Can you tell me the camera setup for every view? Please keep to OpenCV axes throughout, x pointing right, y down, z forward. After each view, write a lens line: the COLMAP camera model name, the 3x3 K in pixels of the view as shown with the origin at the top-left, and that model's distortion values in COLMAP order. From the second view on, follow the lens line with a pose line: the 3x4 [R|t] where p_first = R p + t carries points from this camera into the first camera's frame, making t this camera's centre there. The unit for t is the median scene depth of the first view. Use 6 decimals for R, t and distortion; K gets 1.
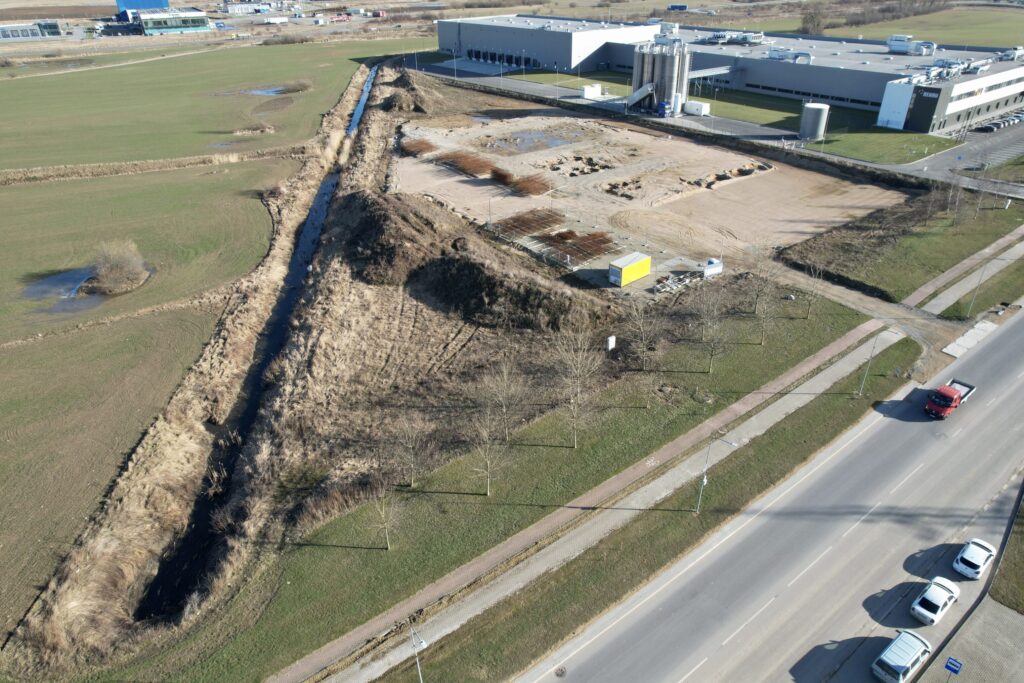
lens RADIAL K [[654.5, 0, 512.0], [0, 654.5, 341.5], [0, 0, 1]] dist [0.001861, 0.002812]
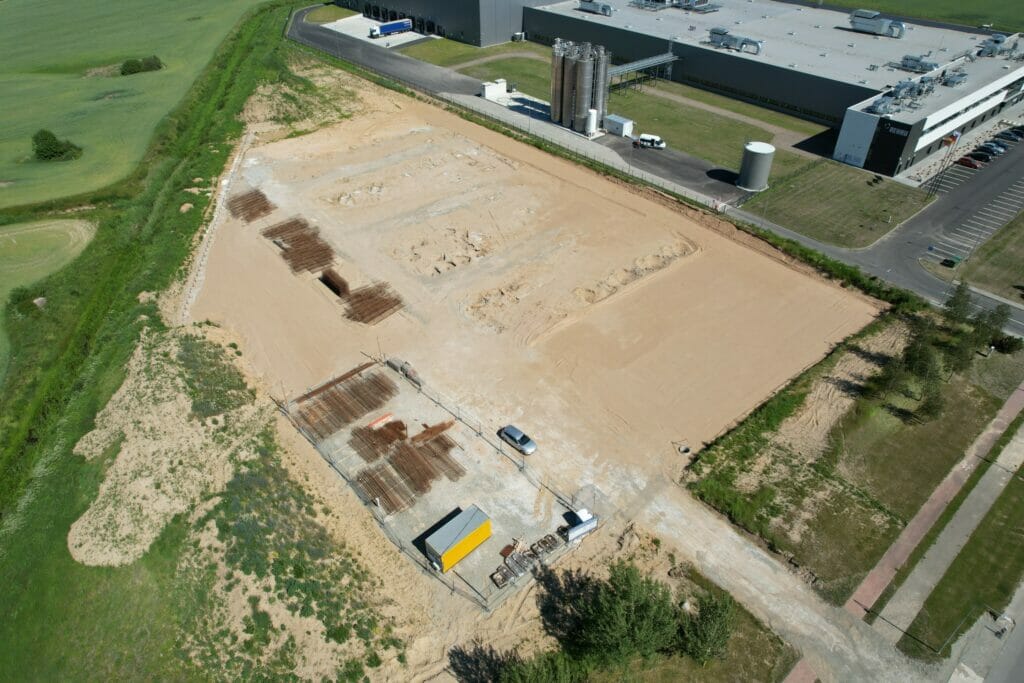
lens RADIAL K [[651.0, 0, 518.2], [0, 651.0, 357.4], [0, 0, 1]] dist [-0.013085, -0.000149]
pose [[0.997583, -0.031742, 0.061813, 0.122413], [0.022286, 0.988727, 0.148061, -0.233507], [-0.065816, -0.146326, 0.987045, 0.218483]]
